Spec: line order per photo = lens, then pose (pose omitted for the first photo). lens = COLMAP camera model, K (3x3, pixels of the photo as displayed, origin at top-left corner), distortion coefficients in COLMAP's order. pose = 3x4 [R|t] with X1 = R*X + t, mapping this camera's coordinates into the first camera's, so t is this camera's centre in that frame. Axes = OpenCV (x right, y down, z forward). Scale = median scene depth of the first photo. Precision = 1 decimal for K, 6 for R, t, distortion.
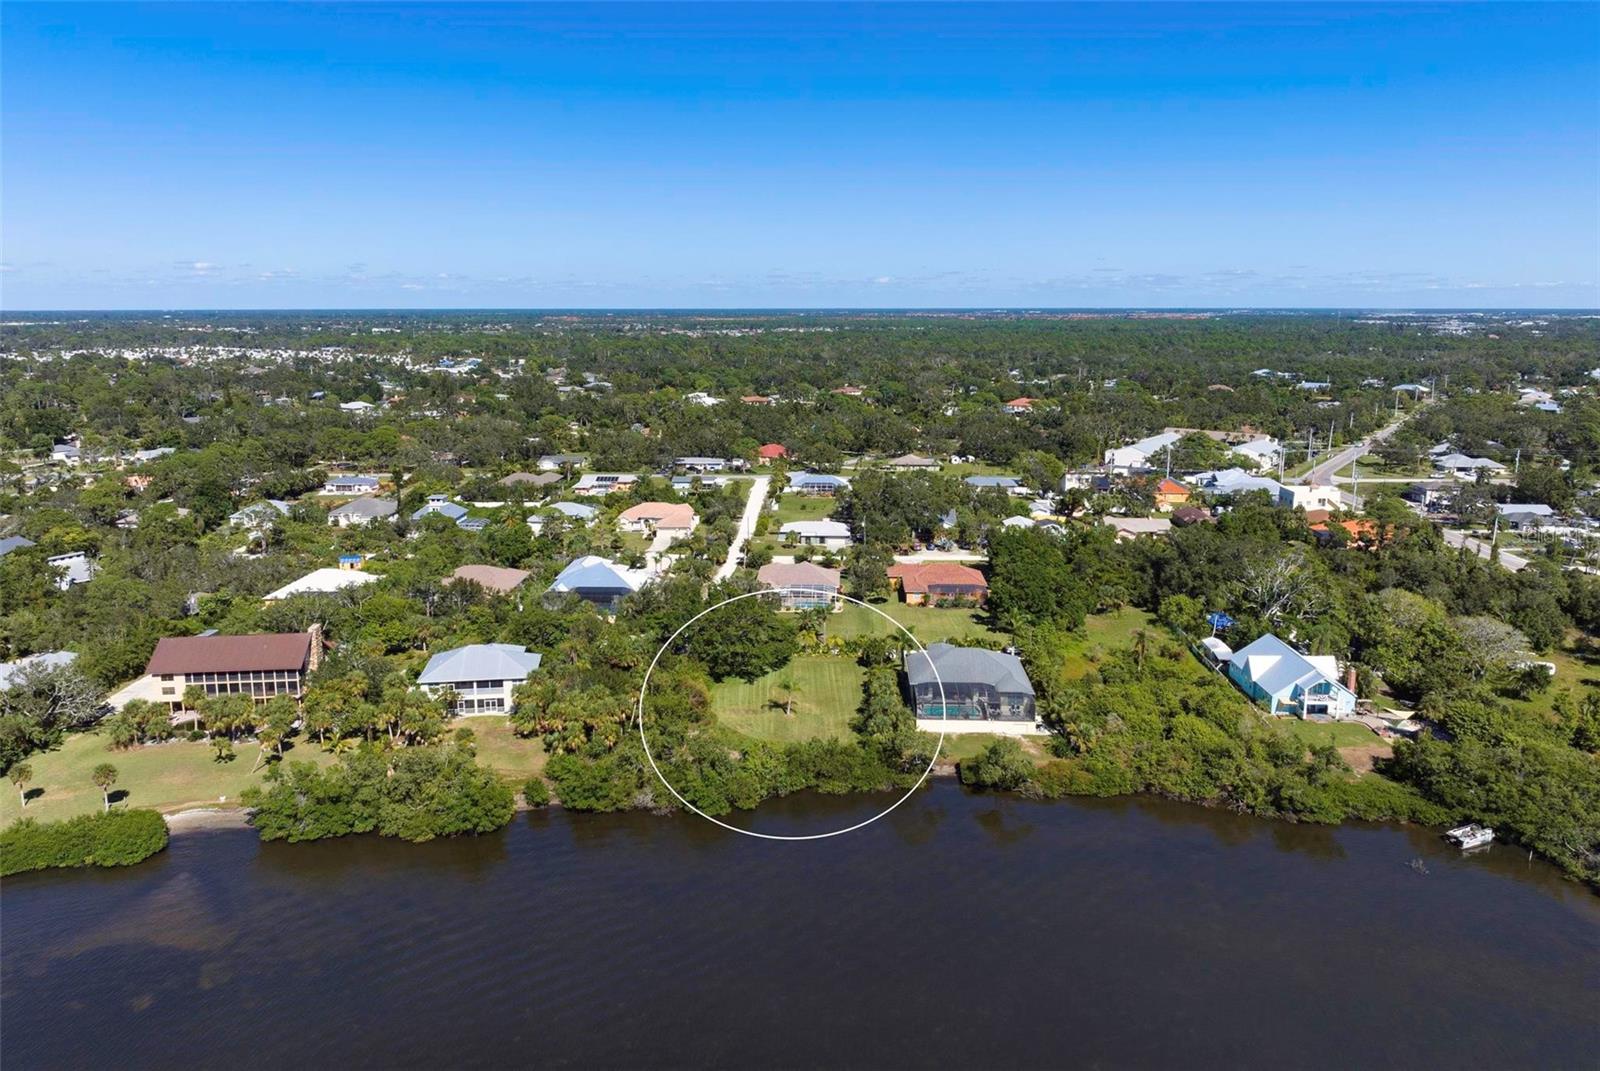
lens RADIAL K [[1115.5, 0, 804.4], [0, 1115.5, 528.0], [0, 0, 1]] dist [0.006150, -0.008375]
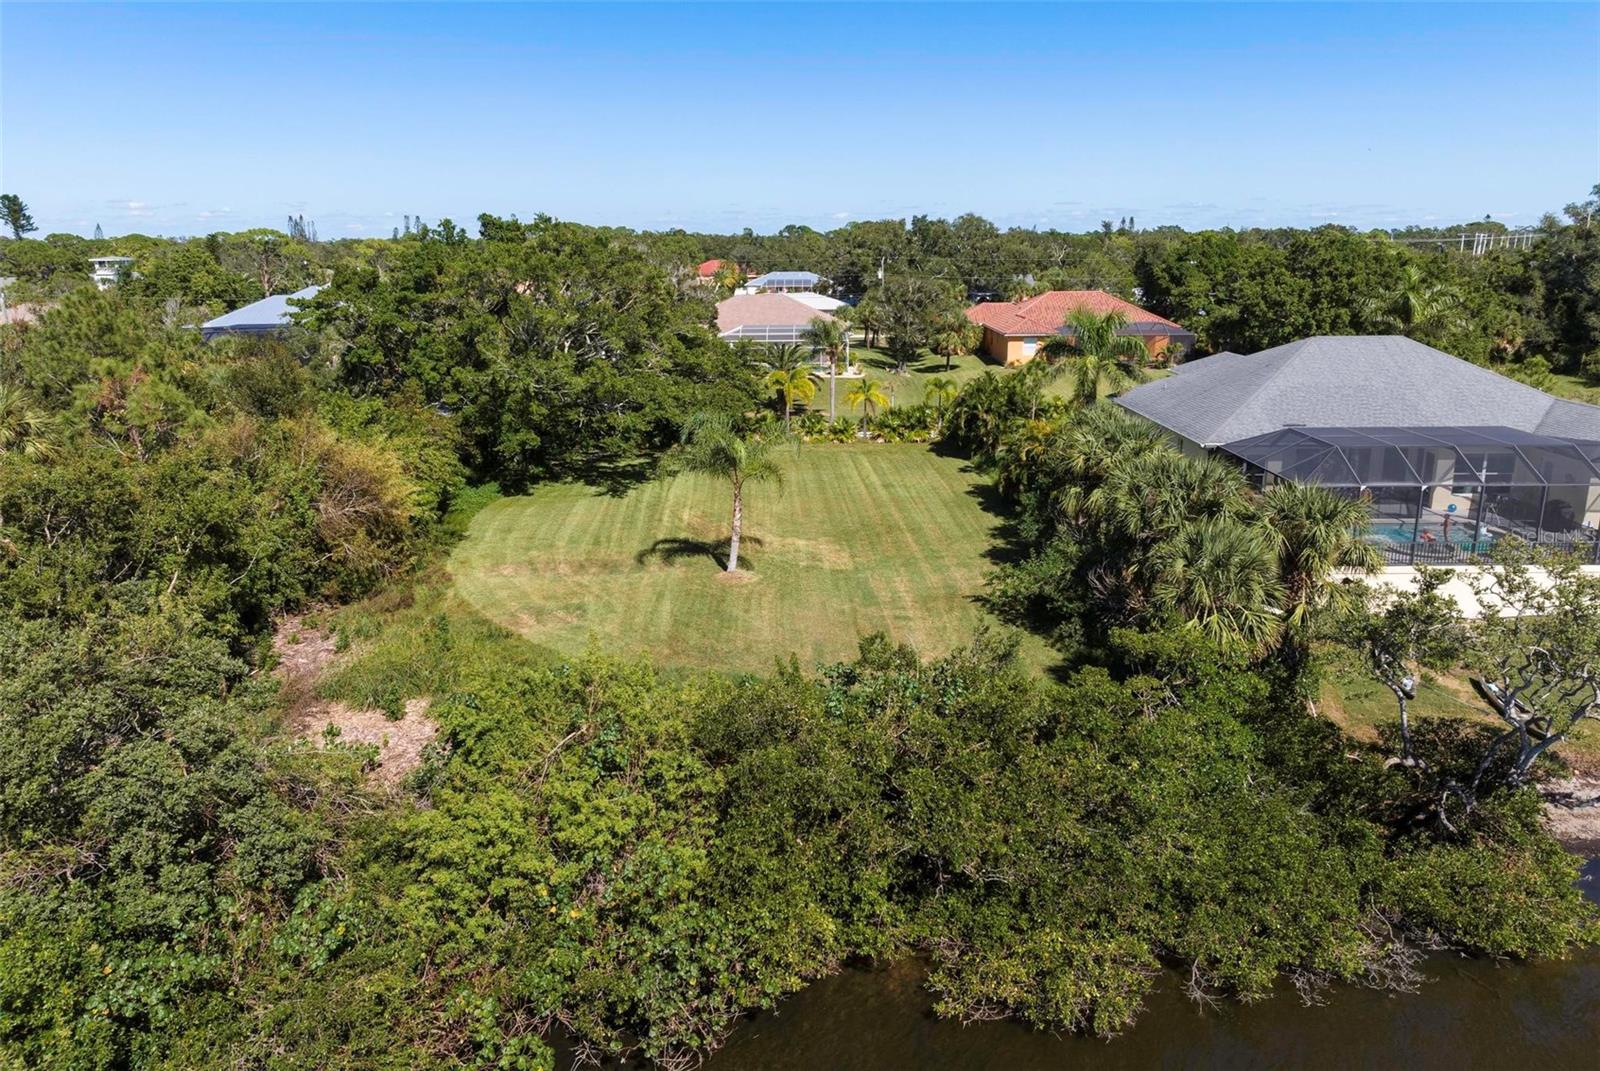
lens RADIAL K [[1115.5, 0, 804.4], [0, 1115.5, 528.0], [0, 0, 1]] dist [0.006150, -0.008375]
pose [[0.999287, -0.018636, 0.032836, -0.006070], [0.016955, 0.998568, 0.050745, 0.141202], [-0.033735, -0.050152, 0.998172, 0.724694]]
